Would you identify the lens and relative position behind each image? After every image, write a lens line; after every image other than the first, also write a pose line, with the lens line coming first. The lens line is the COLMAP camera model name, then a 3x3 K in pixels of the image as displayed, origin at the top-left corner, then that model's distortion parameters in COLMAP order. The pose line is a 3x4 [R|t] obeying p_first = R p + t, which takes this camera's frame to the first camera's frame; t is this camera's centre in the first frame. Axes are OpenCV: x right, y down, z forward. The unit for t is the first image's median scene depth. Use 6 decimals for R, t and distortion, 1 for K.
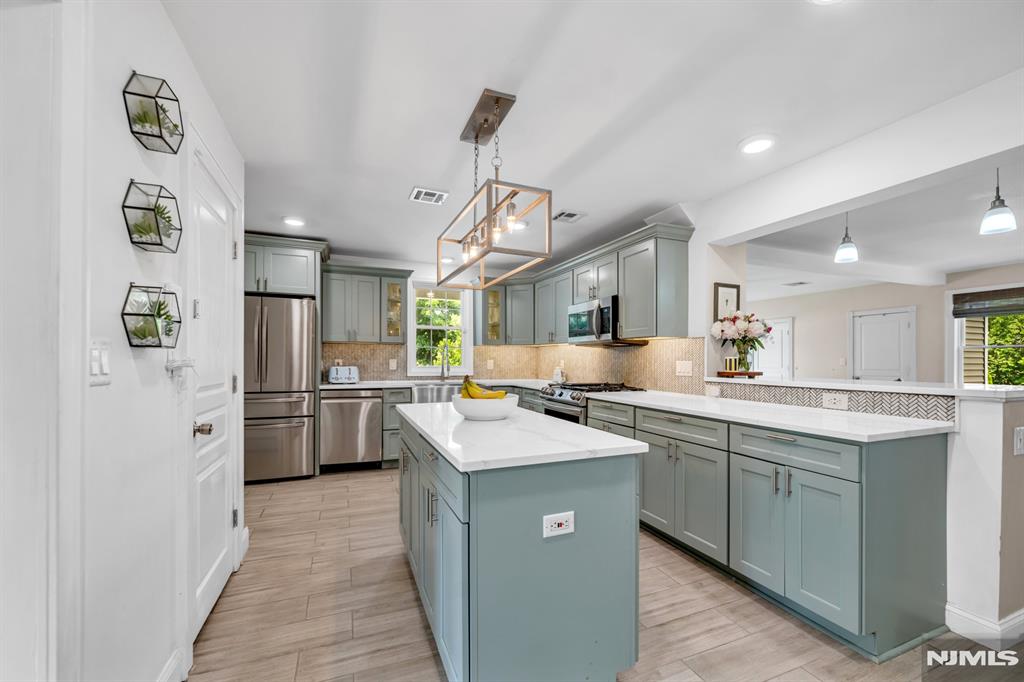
lens RADIAL K [[414.1, 0, 512.0], [0, 414.1, 341.0], [0, 0, 1]] dist [0.000069, -0.000027]
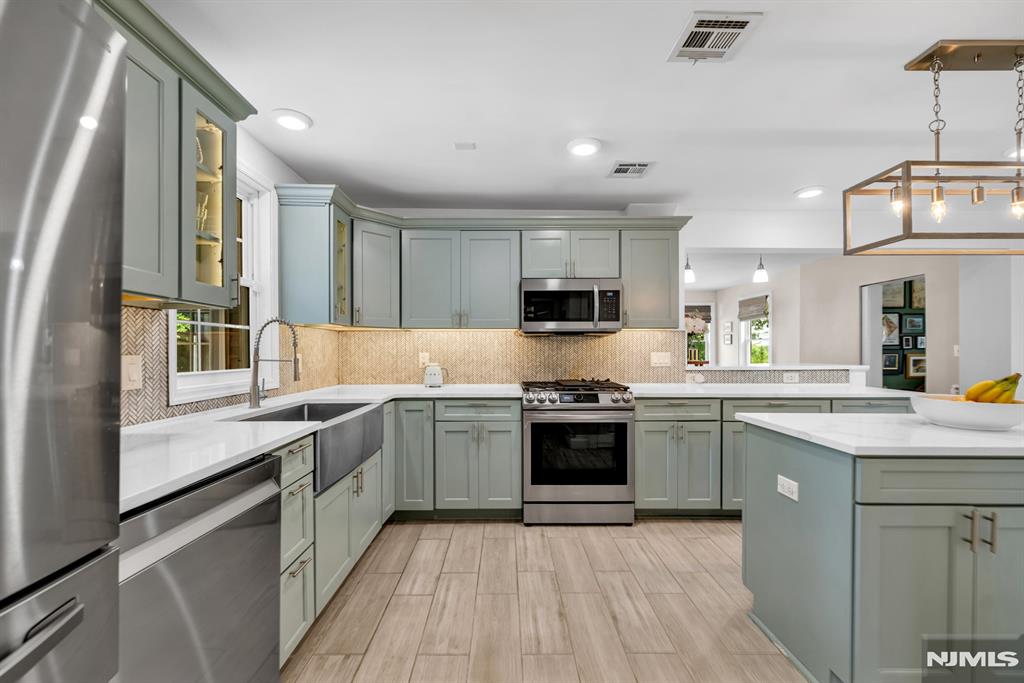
lens RADIAL K [[414.1, 0, 512.0], [0, 414.1, 341.5], [0, 0, 1]] dist [0.000069, -0.000027]
pose [[0.367416, 0.013457, 0.929959, -0.870493], [-0.038035, 0.999276, 0.000567, 0.042060], [-0.929279, -0.035579, 0.367662, 1.184916]]
